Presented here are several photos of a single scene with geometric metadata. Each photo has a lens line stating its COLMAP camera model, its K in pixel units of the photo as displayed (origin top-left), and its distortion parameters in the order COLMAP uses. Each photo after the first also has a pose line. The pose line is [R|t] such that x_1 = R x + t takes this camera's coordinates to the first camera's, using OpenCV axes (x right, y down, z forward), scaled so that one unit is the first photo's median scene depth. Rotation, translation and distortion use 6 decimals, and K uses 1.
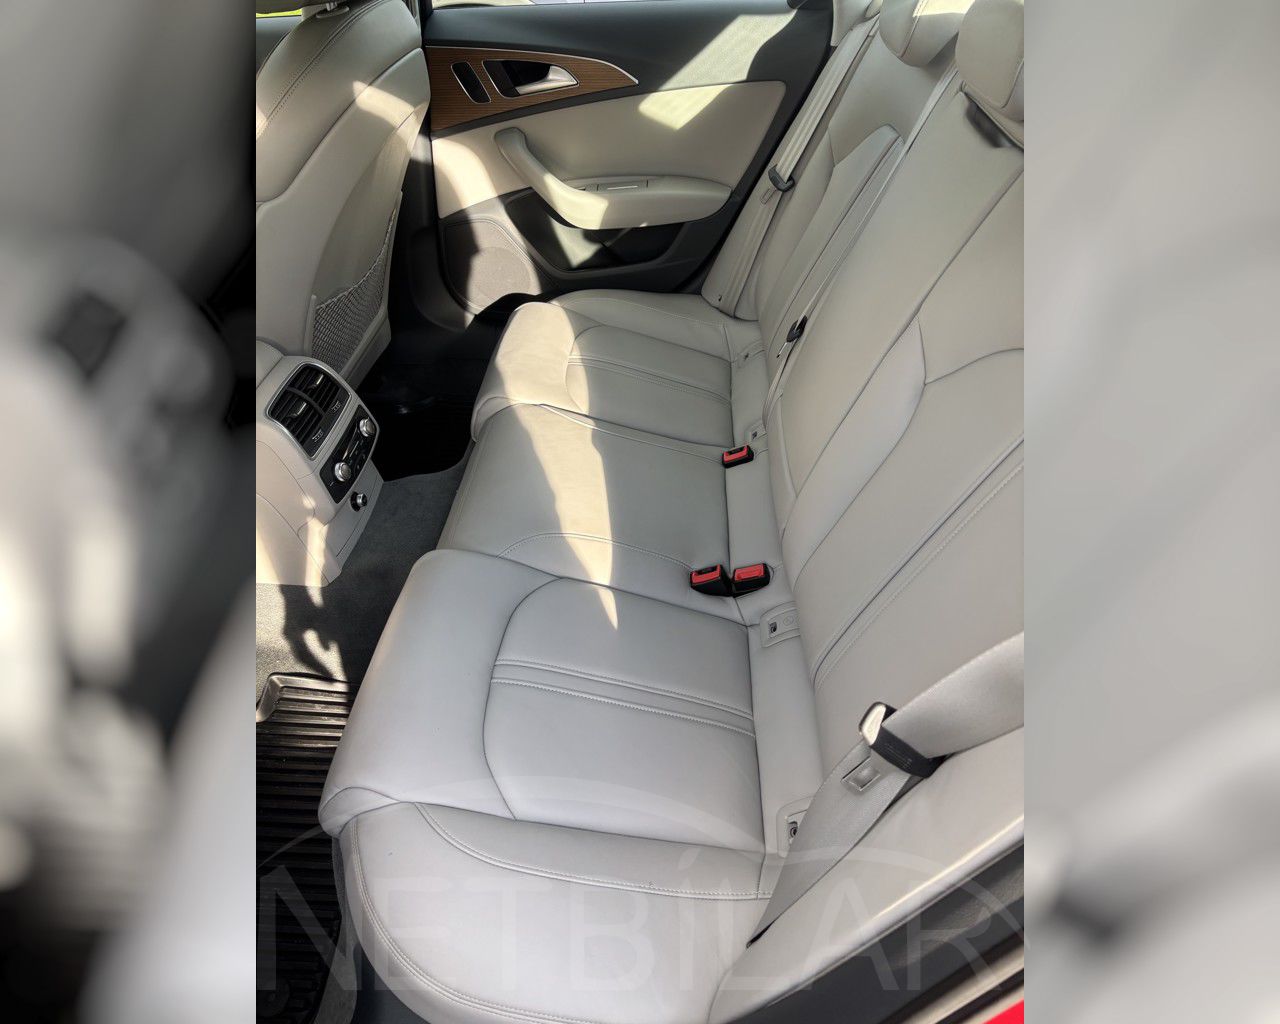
lens RADIAL K [[754.5, 0, 663.7], [0, 754.5, 514.3], [0, 0, 1]] dist [0.049597, -0.078759]
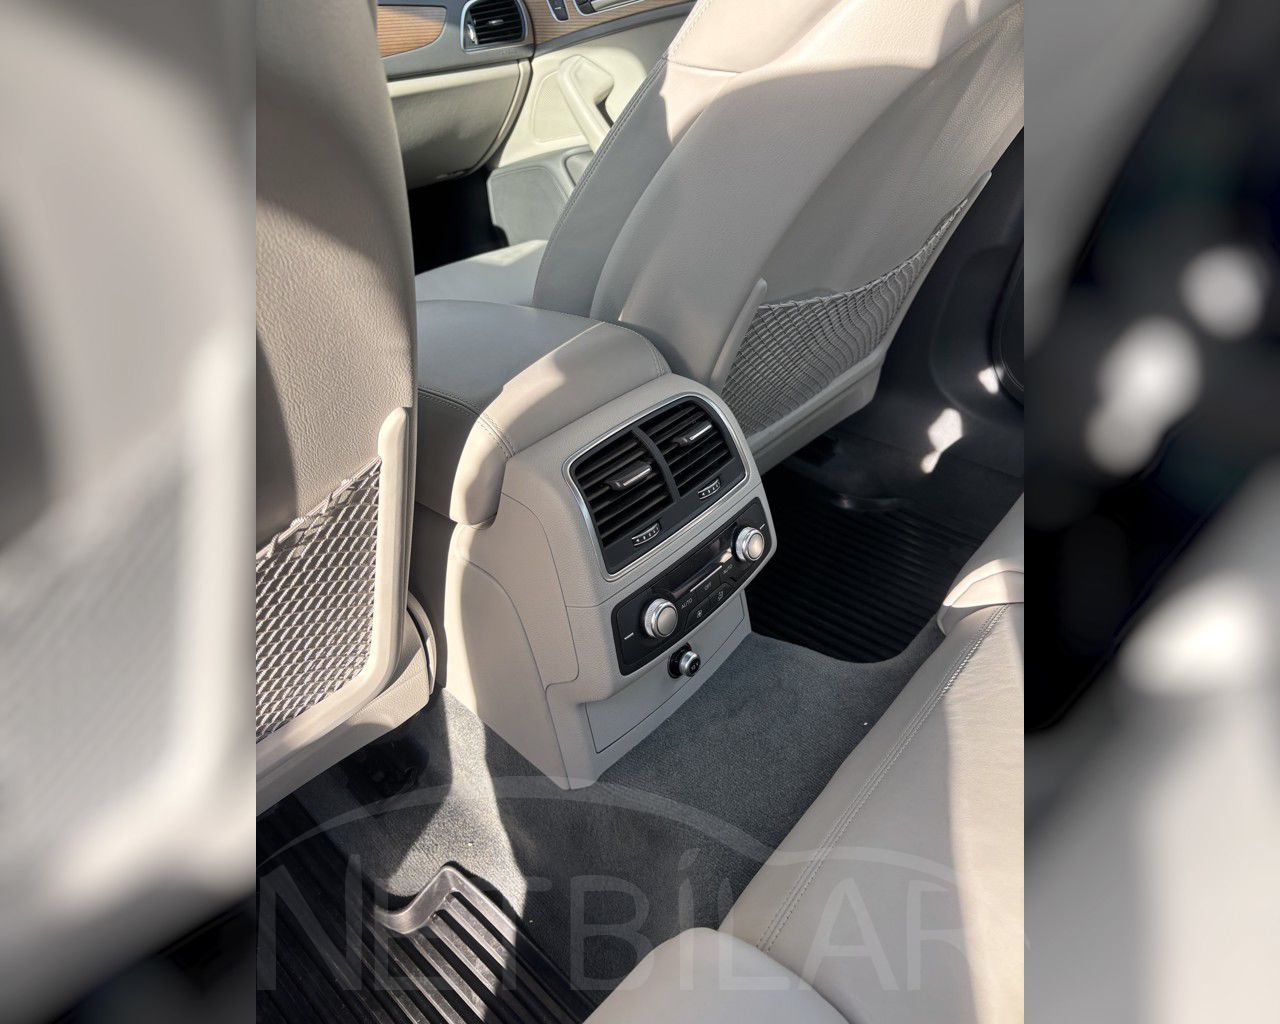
lens RADIAL K [[754.5, 0, 663.7], [0, 754.5, 514.3], [0, 0, 1]] dist [0.049597, -0.078759]
pose [[0.778172, 0.352187, -0.520012, -0.168126], [-0.399861, 0.916307, 0.022212, -0.112989], [0.484314, 0.190648, 0.853870, 0.501044]]
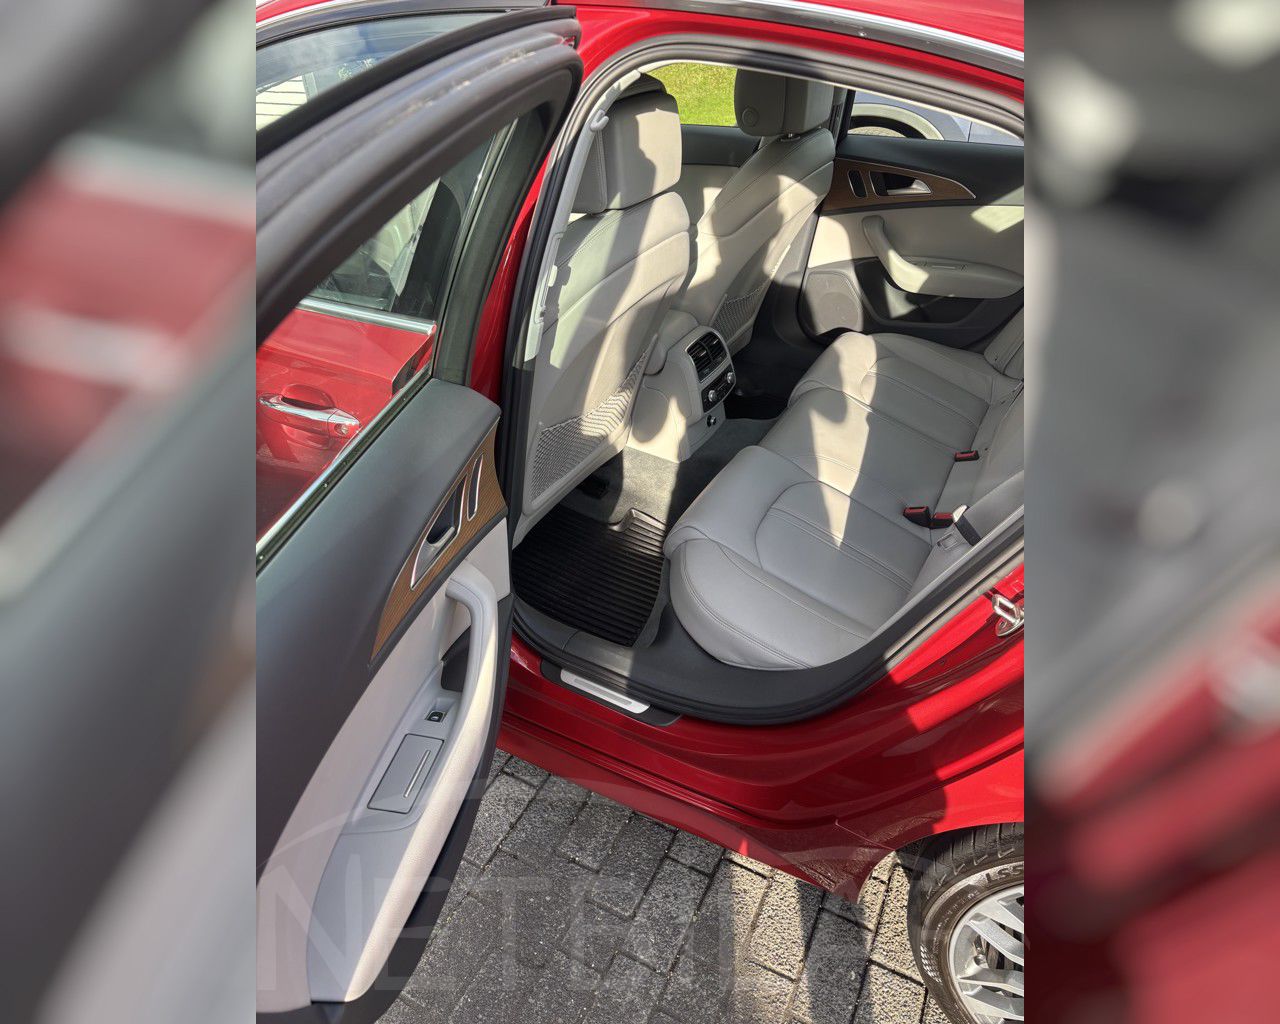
lens RADIAL K [[754.5, 0, 663.7], [0, 754.5, 514.3], [0, 0, 1]] dist [0.049597, -0.078759]
pose [[0.897407, 0.271551, -0.347737, 0.112778], [-0.303785, 0.951873, -0.040655, 0.254455], [0.319962, 0.142121, 0.936710, -0.481726]]
